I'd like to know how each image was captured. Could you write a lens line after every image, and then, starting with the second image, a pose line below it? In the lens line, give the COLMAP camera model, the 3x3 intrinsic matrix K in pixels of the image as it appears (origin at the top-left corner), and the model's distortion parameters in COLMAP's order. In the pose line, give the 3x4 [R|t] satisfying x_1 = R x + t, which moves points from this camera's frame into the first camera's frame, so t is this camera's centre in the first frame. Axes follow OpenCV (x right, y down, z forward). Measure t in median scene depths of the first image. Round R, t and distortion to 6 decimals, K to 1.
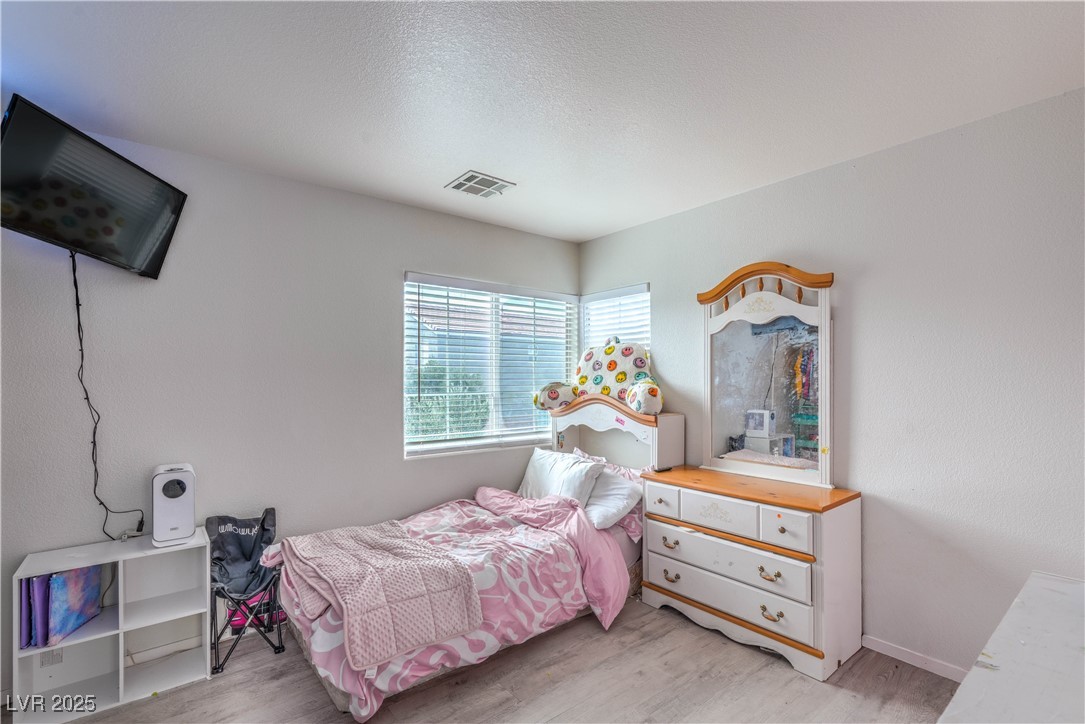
lens RADIAL K [[499.9, 0, 551.8], [0, 499.9, 369.2], [0, 0, 1]] dist [0.004376, 0.000379]
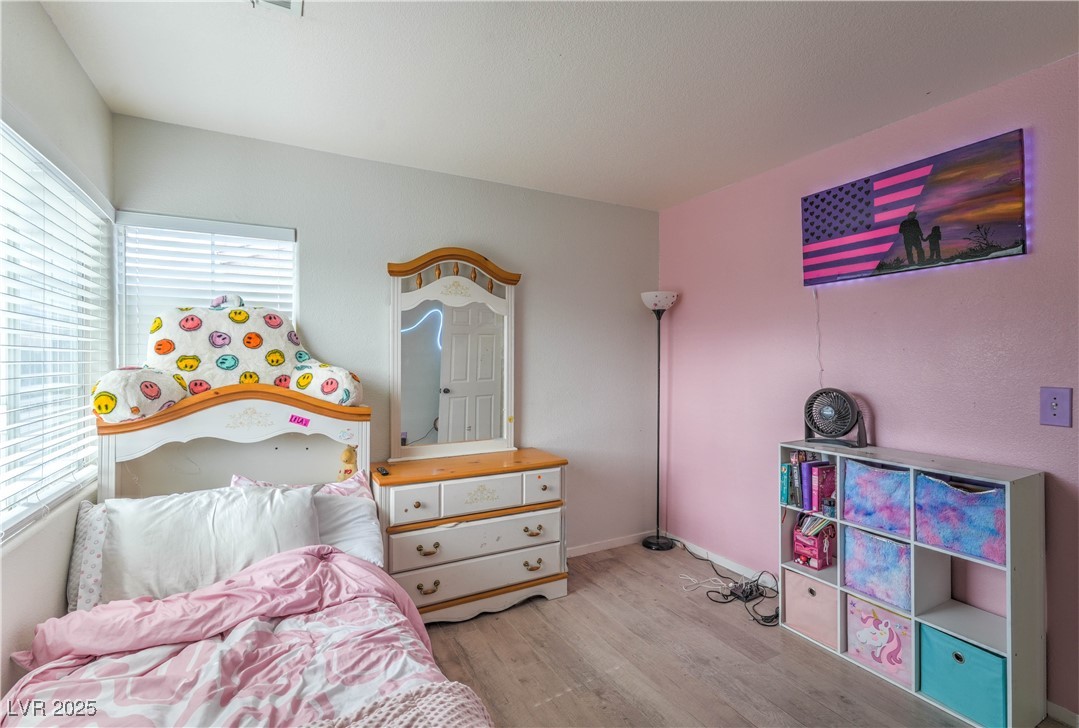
lens RADIAL K [[497.2, 0, 547.2], [0, 497.2, 362.2], [0, 0, 1]] dist [0.004376, 0.000379]
pose [[0.198889, 0.000936, 0.980021, -0.533336], [-0.013889, 0.999902, 0.001864, 0.017642], [-0.979924, -0.013982, 0.198883, 0.593985]]
